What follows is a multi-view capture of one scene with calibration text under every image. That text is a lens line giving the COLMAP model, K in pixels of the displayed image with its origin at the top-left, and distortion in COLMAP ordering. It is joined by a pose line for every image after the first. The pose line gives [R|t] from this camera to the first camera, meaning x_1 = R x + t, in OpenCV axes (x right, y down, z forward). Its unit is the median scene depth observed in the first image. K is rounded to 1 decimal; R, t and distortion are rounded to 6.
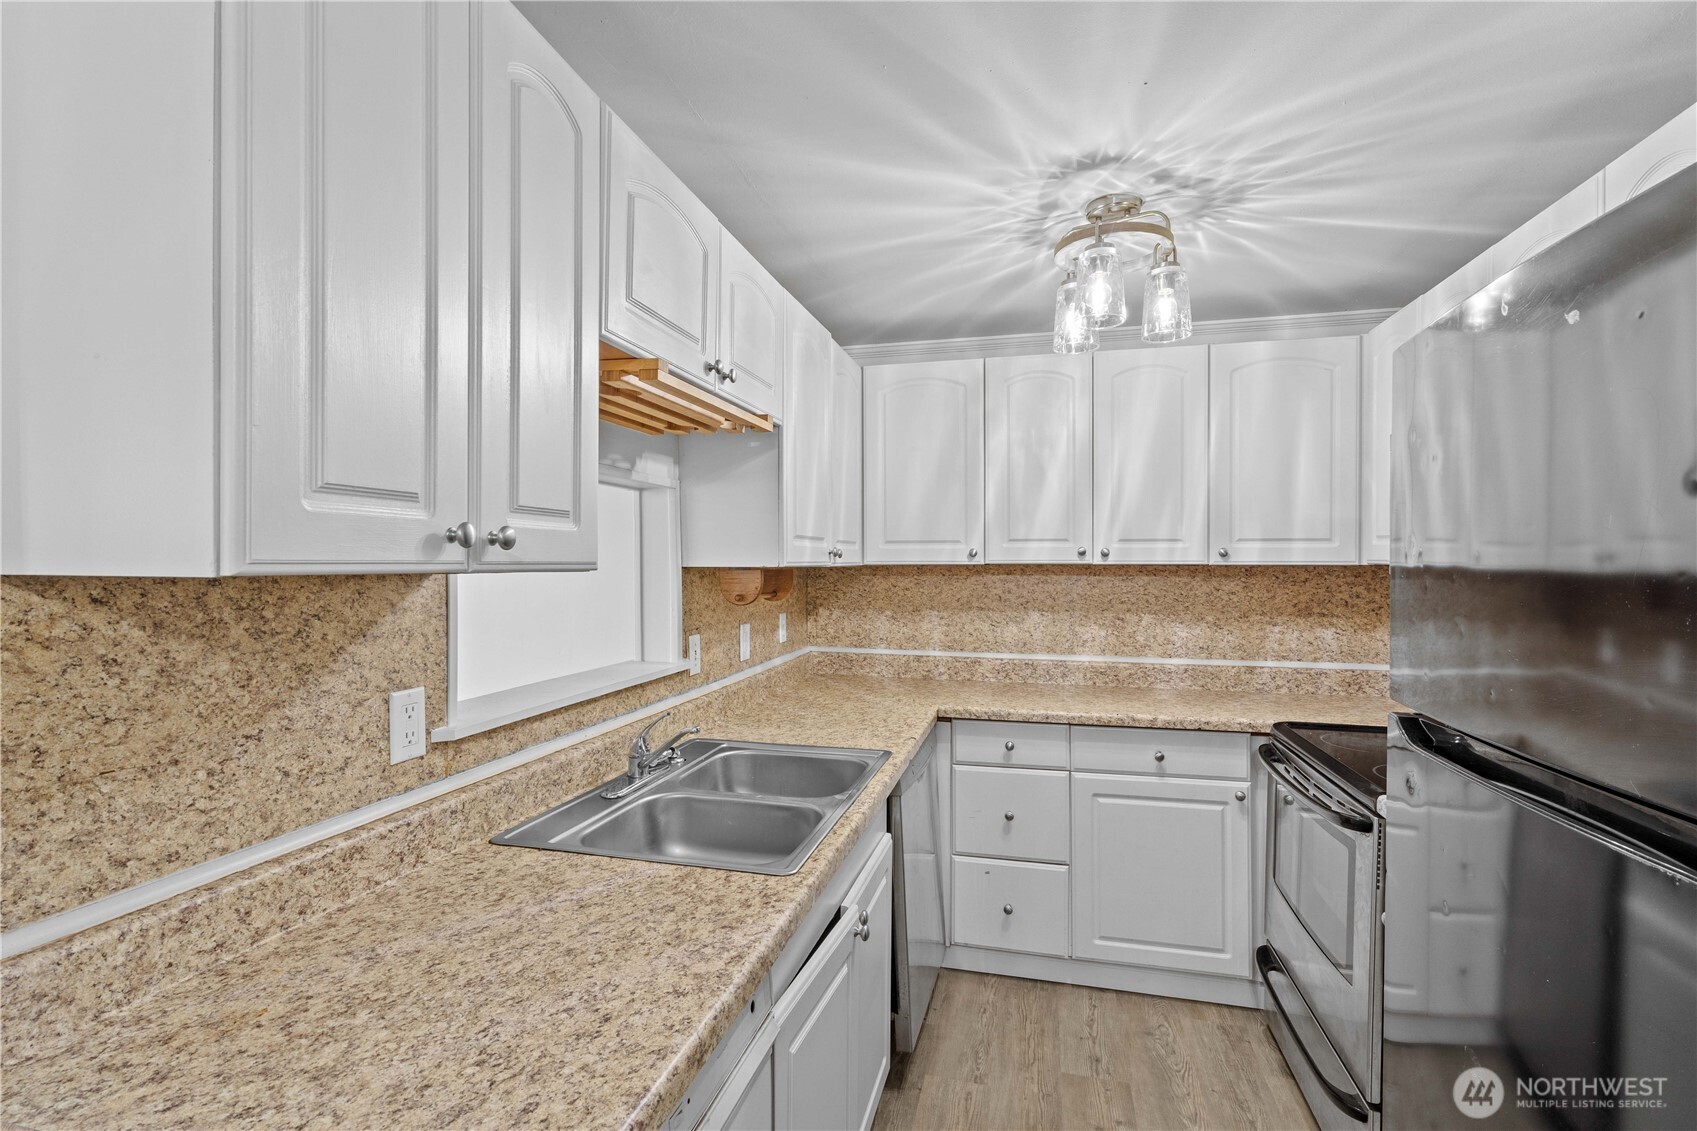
lens RADIAL K [[779.1, 0, 843.5], [0, 779.1, 561.5], [0, 0, 1]] dist [-0.006219, -0.000055]
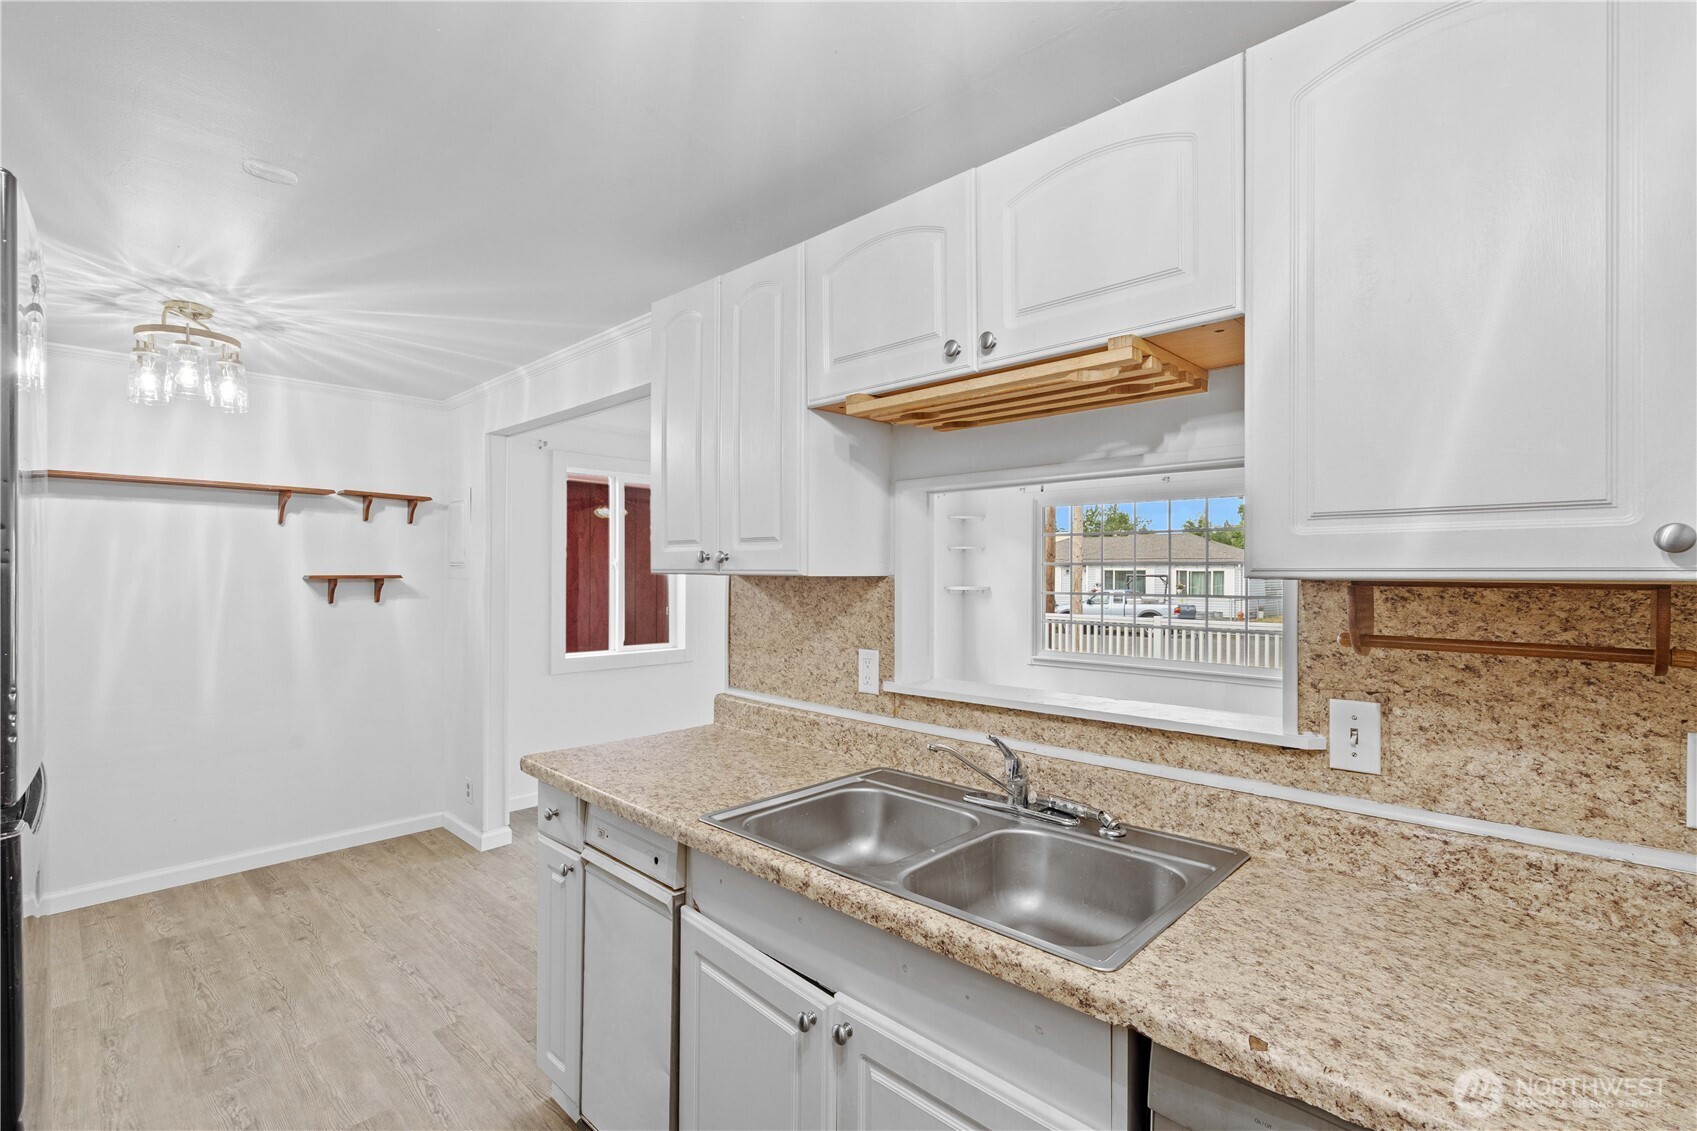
lens RADIAL K [[779.1, 0, 840.3], [0, 779.1, 572.7], [0, 0, 1]] dist [-0.006219, -0.000055]
pose [[-0.486151, -0.000885, -0.873874, 0.900888], [-0.003173, 0.999995, 0.000753, 0.004294], [0.873869, 0.003139, -0.486151, 1.776242]]
